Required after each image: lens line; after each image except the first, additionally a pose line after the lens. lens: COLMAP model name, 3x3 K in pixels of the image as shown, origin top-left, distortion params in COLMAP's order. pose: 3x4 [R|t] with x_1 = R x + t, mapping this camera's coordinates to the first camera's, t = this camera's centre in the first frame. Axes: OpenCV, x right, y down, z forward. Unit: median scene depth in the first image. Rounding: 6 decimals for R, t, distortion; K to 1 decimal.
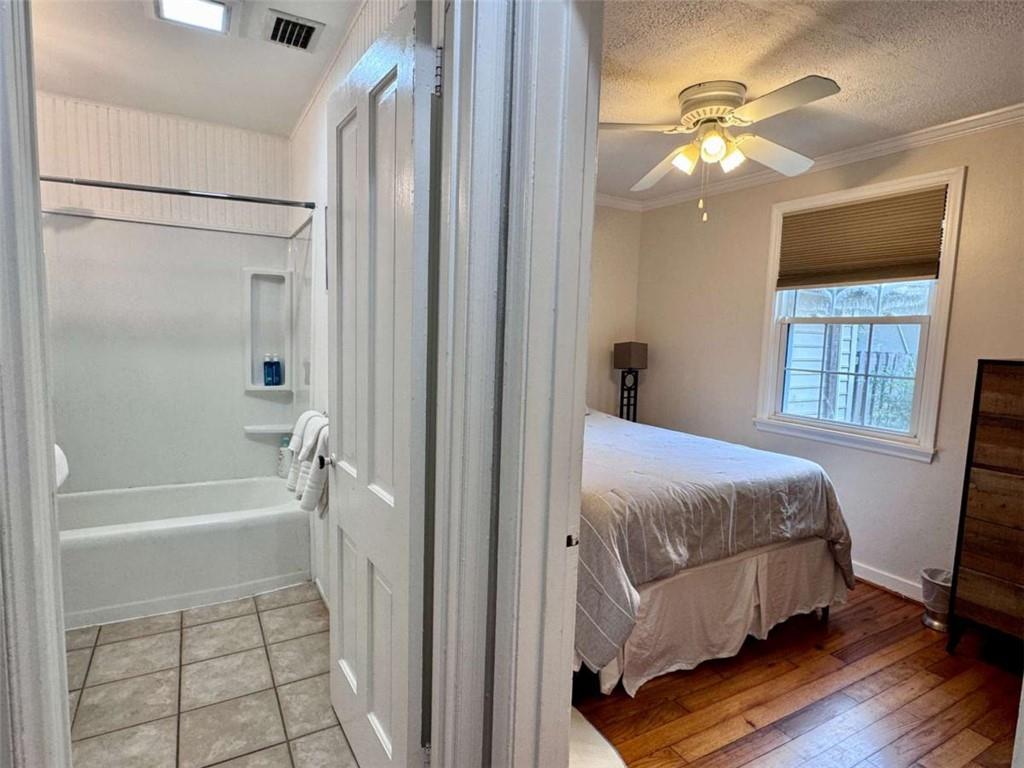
lens RADIAL K [[555.8, 0, 505.2], [0, 555.8, 388.8], [0, 0, 1]] dist [-0.008695, 0.002184]
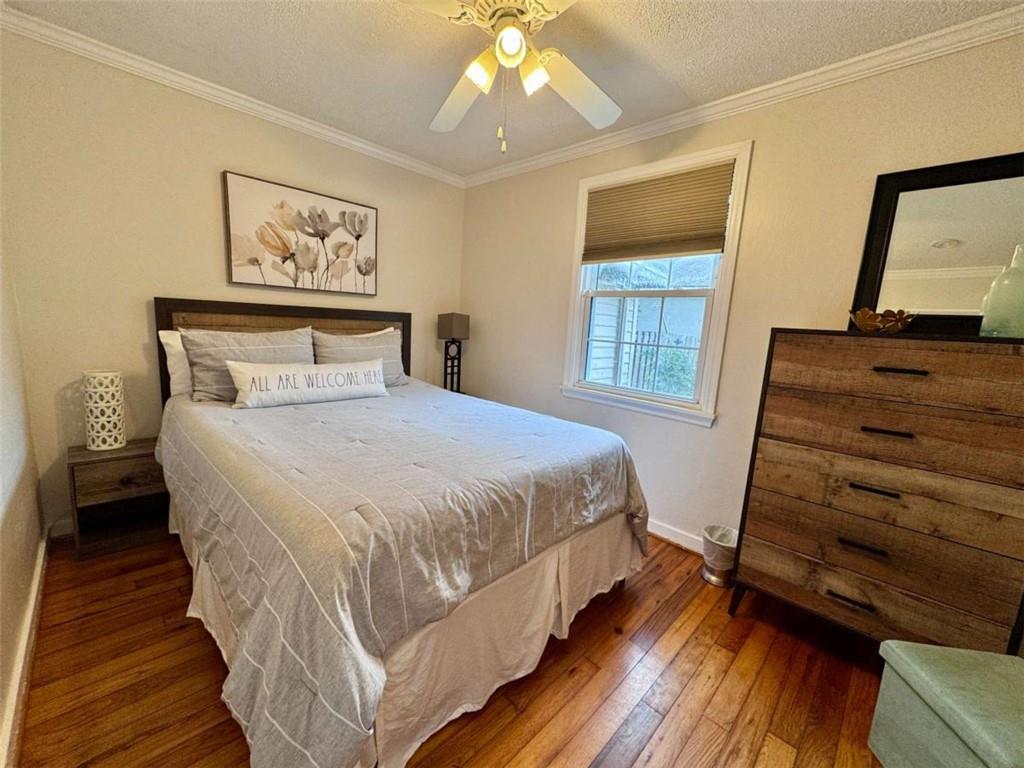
lens RADIAL K [[405.9, 0, 512.9], [0, 405.9, 387.5], [0, 0, 1]] dist [-0.003915, -0.000833]
pose [[0.957719, -0.018349, 0.287121, 0.204598], [-0.001812, 0.997560, 0.069796, 0.002596], [-0.287701, -0.067365, 0.955348, 0.422888]]
